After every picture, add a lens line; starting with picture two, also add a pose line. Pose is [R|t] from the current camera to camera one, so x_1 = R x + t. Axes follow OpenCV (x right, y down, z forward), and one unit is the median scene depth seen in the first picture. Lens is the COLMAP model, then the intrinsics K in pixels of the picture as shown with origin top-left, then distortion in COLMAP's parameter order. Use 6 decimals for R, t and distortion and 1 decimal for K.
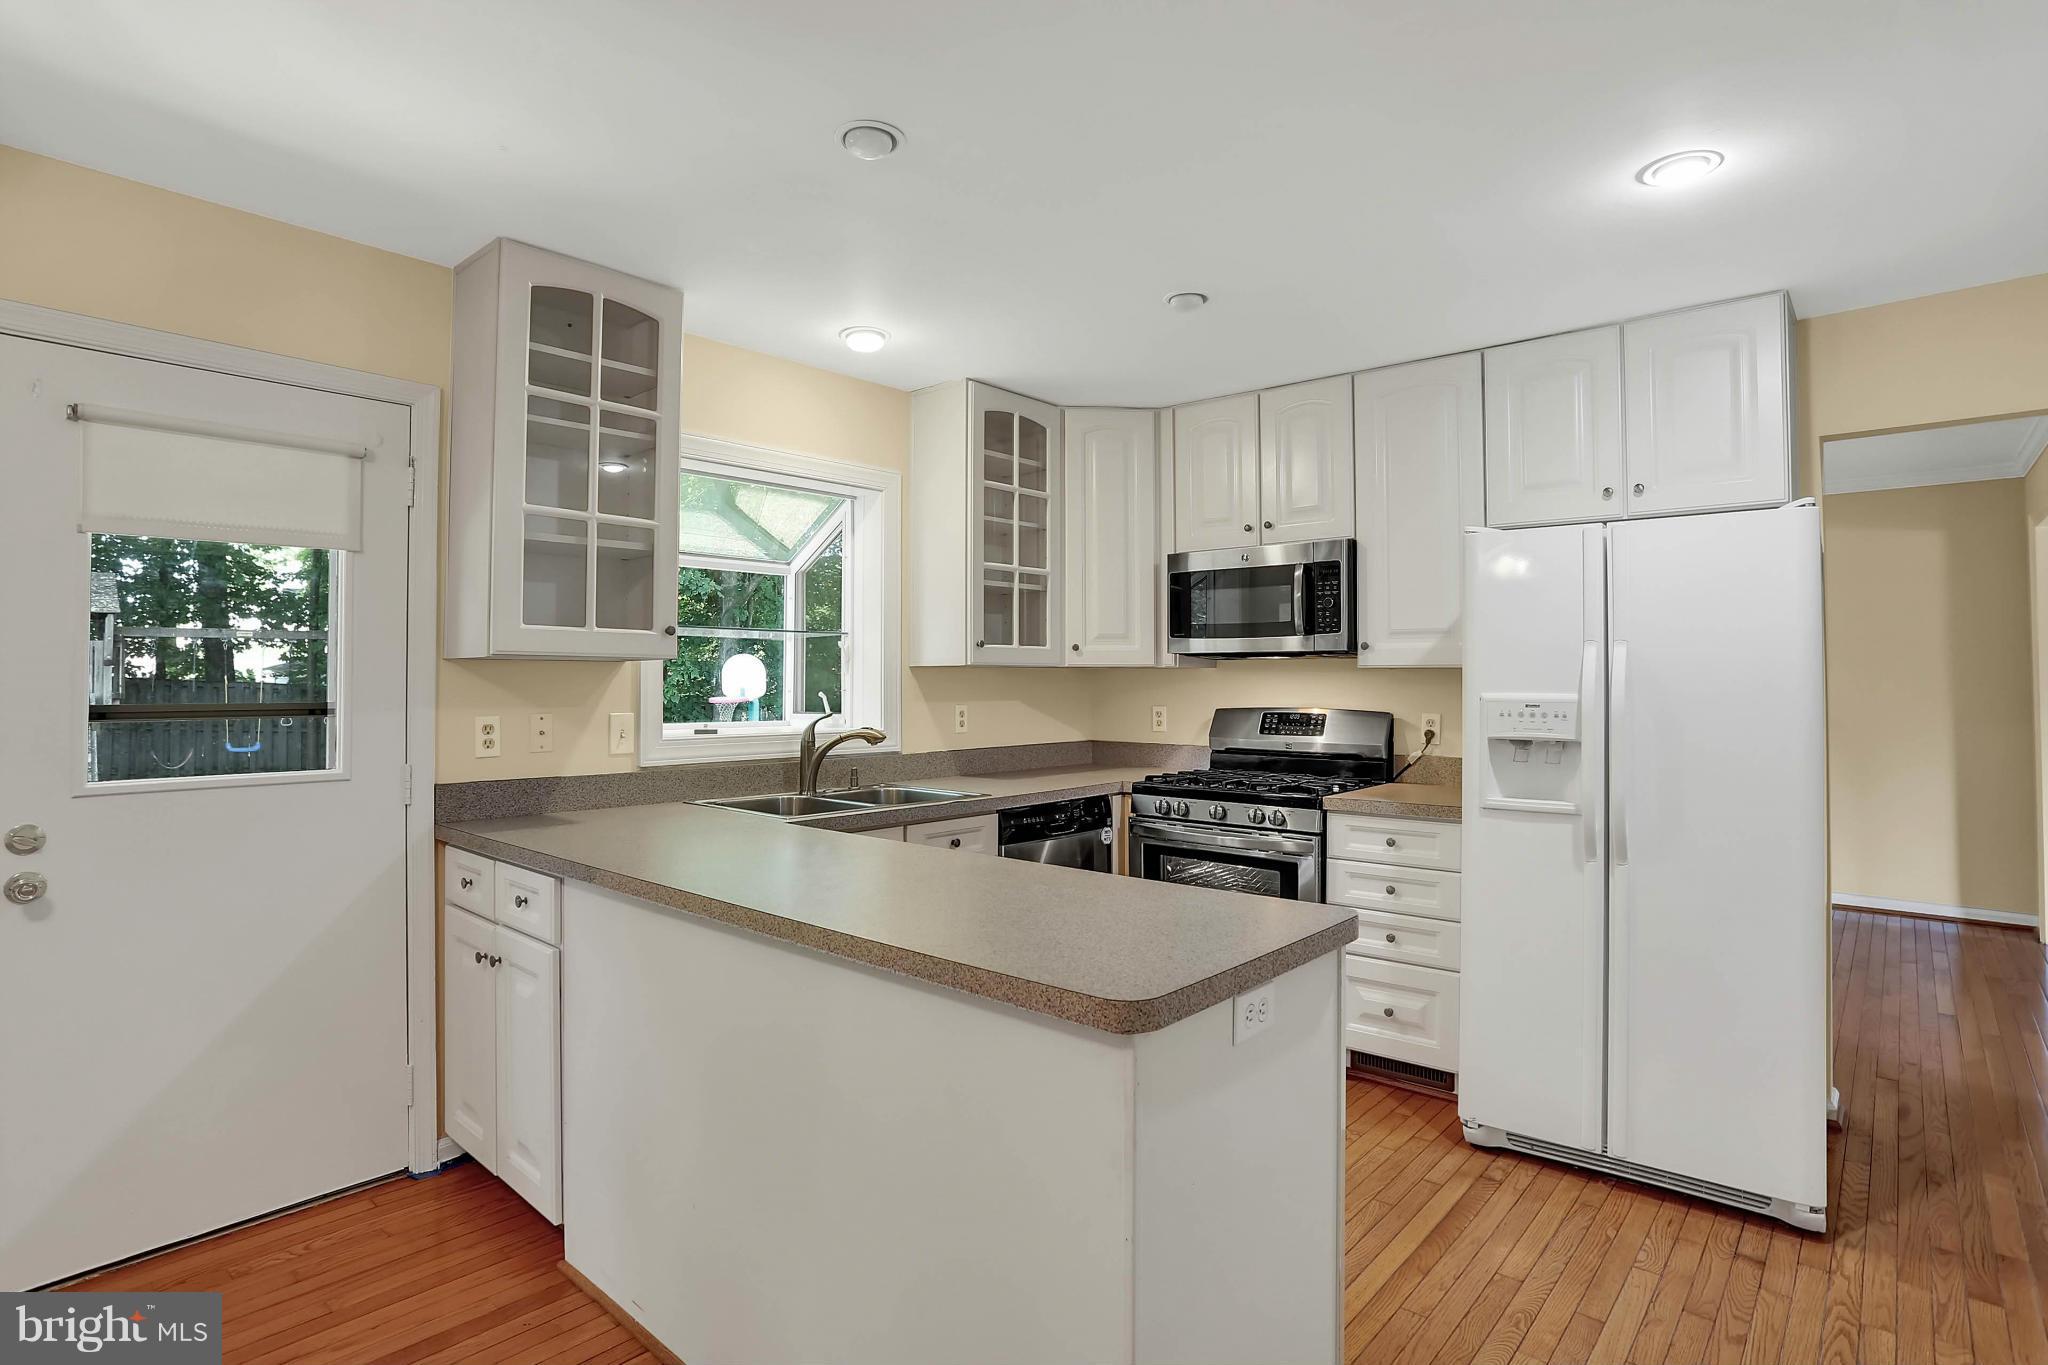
lens RADIAL K [[1042.3, 0, 1053.0], [0, 1042.3, 682.8], [0, 0, 1]] dist [-0.078485, 0.034695]
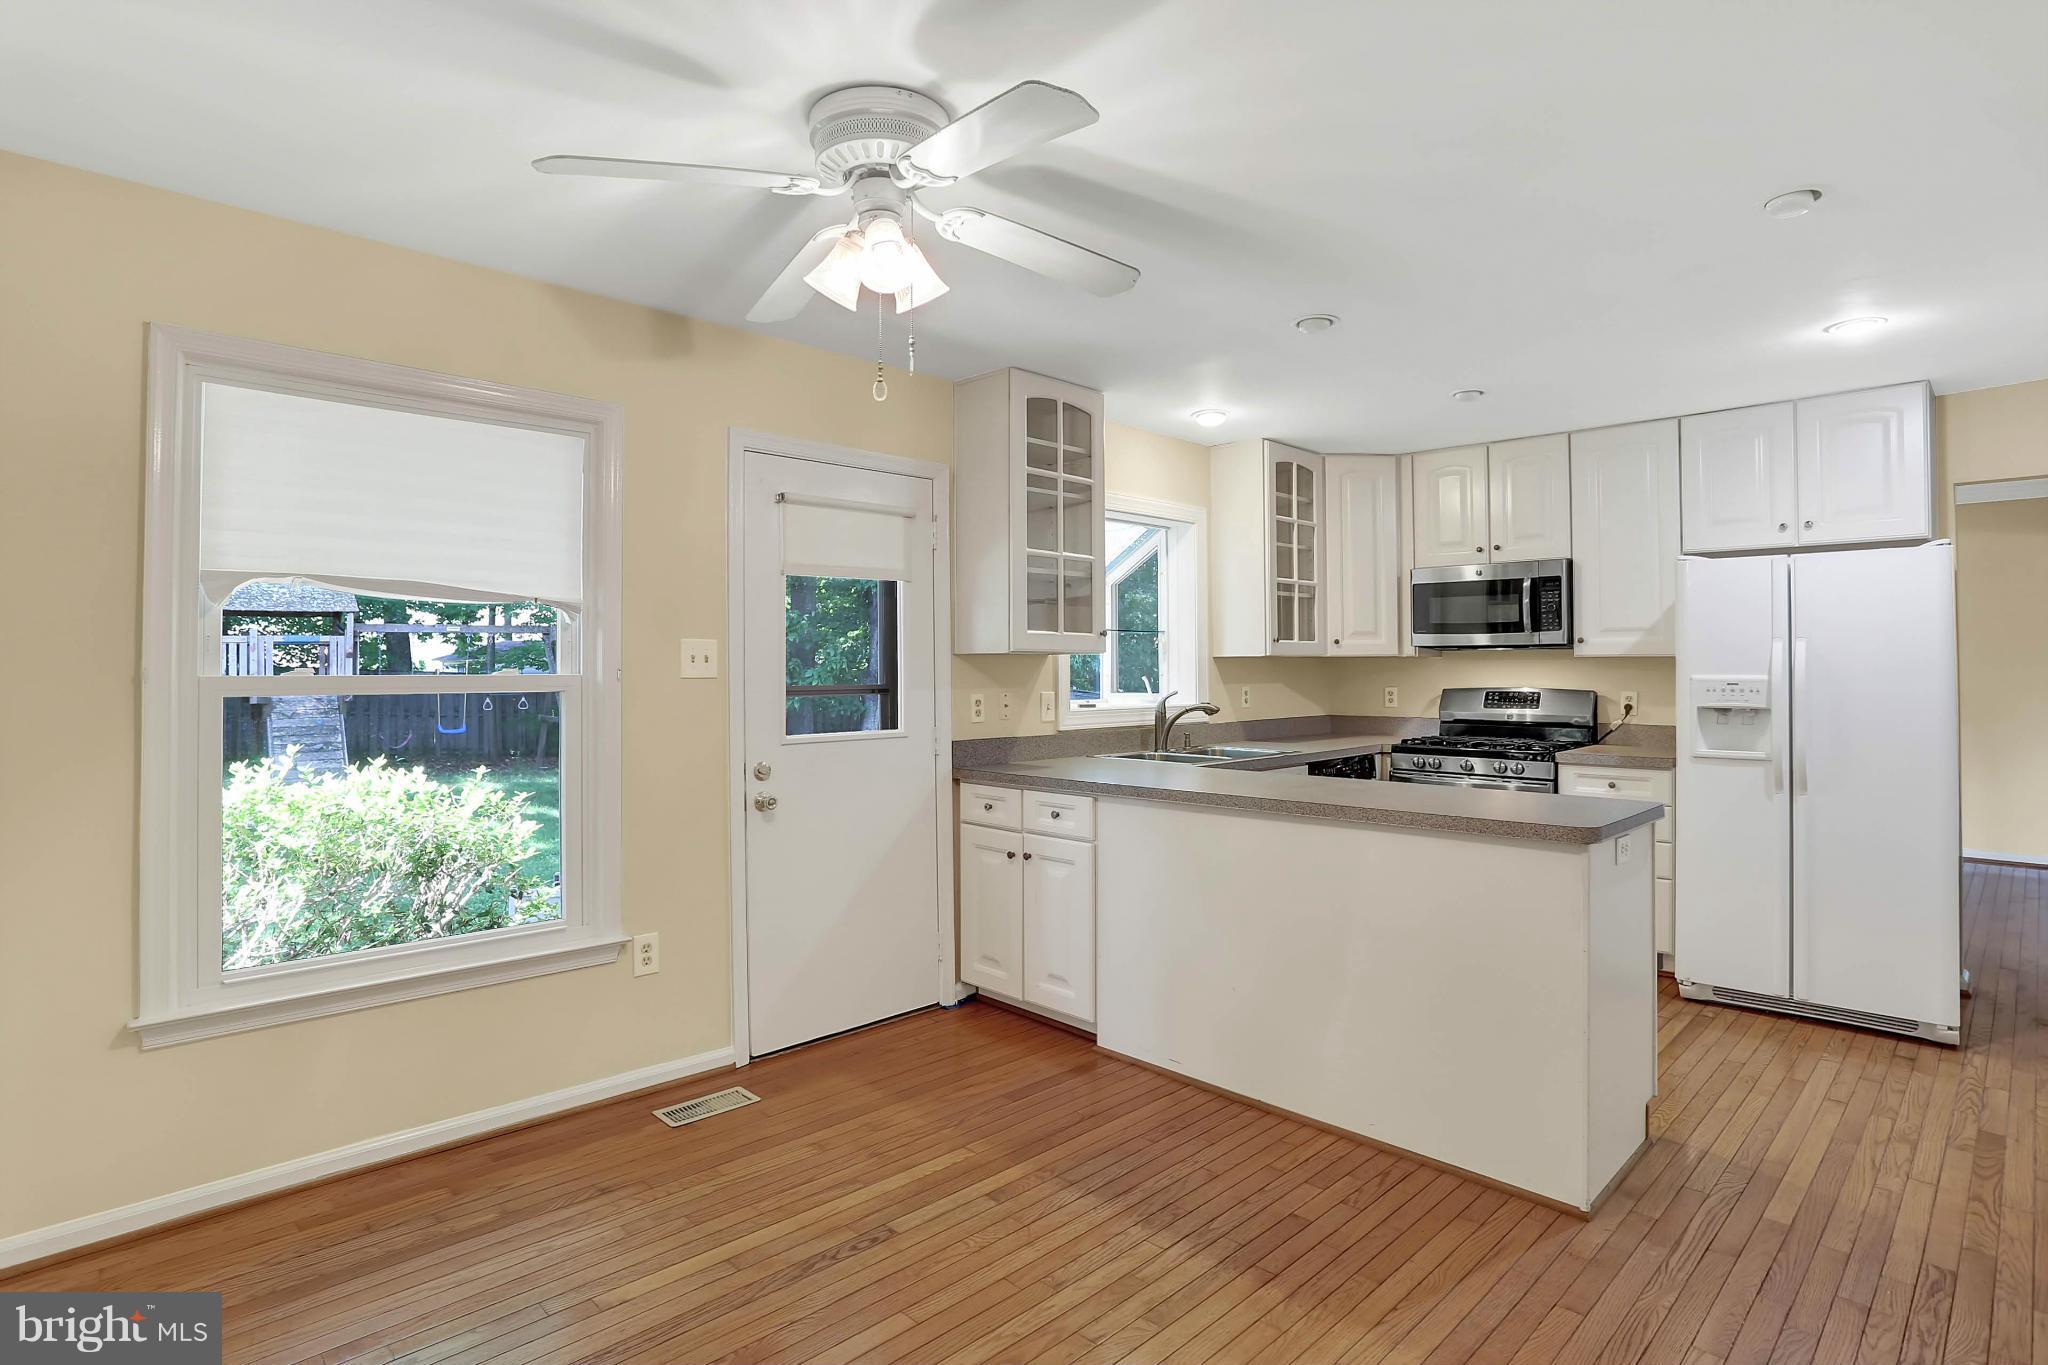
lens RADIAL K [[1033.2, 0, 1033.6], [0, 1033.2, 677.8], [0, 0, 1]] dist [-0.067157, 0.028061]
pose [[0.995896, -0.003314, -0.090445, -0.296633], [0.004034, 0.999962, 0.007782, -0.000516], [0.090415, -0.008115, 0.995871, -0.379121]]
